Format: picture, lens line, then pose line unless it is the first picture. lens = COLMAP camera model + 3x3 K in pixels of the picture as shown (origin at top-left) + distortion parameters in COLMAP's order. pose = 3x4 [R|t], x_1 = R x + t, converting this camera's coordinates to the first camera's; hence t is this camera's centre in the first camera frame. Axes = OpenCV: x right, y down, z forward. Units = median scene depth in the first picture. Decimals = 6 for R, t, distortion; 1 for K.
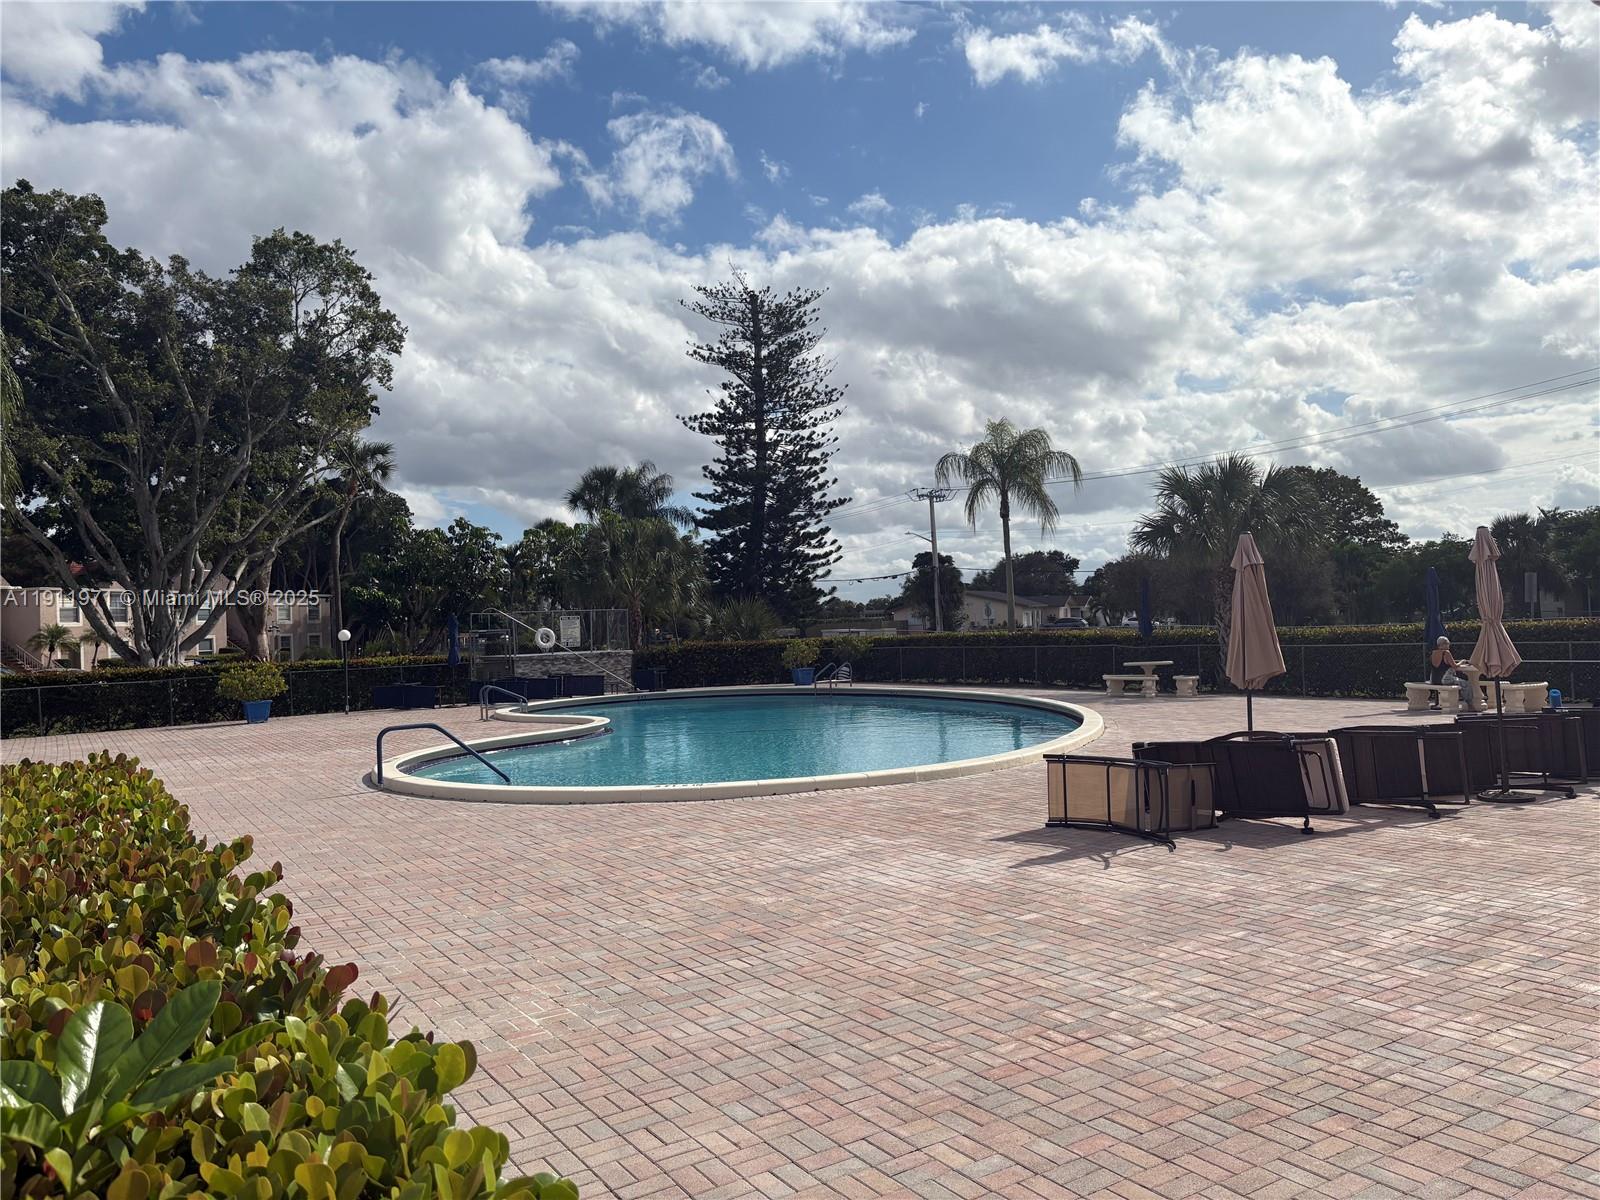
lens RADIAL K [[1214.0, 0, 800.0], [0, 1214.0, 600.0], [0, 0, 1]] dist [0.036286, -0.004430]
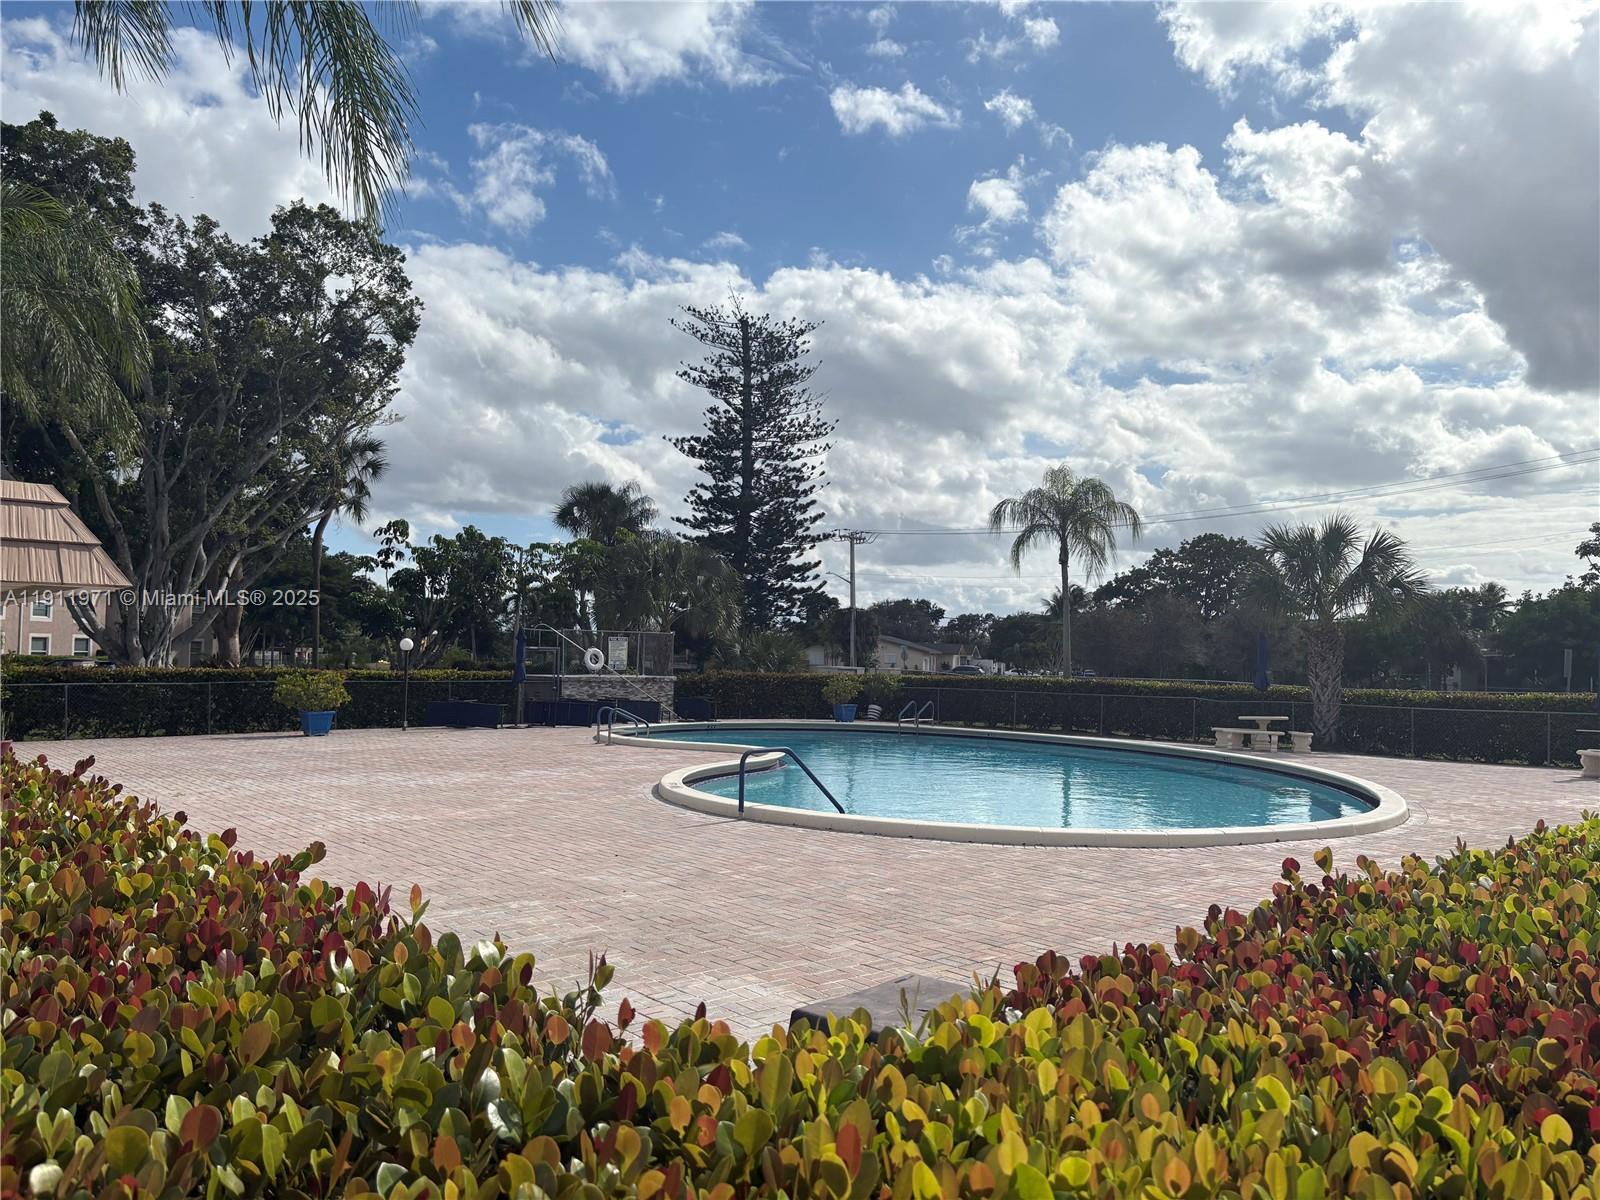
lens RADIAL K [[1223.5, 0, 800.0], [0, 1223.5, 600.0], [0, 0, 1]] dist [0.097003, -0.088293]
pose [[0.987854, 0.062483, 0.142269, -0.122571], [-0.057986, 0.997685, -0.035542, 0.006661], [-0.144160, 0.026861, 0.989190, 0.020440]]
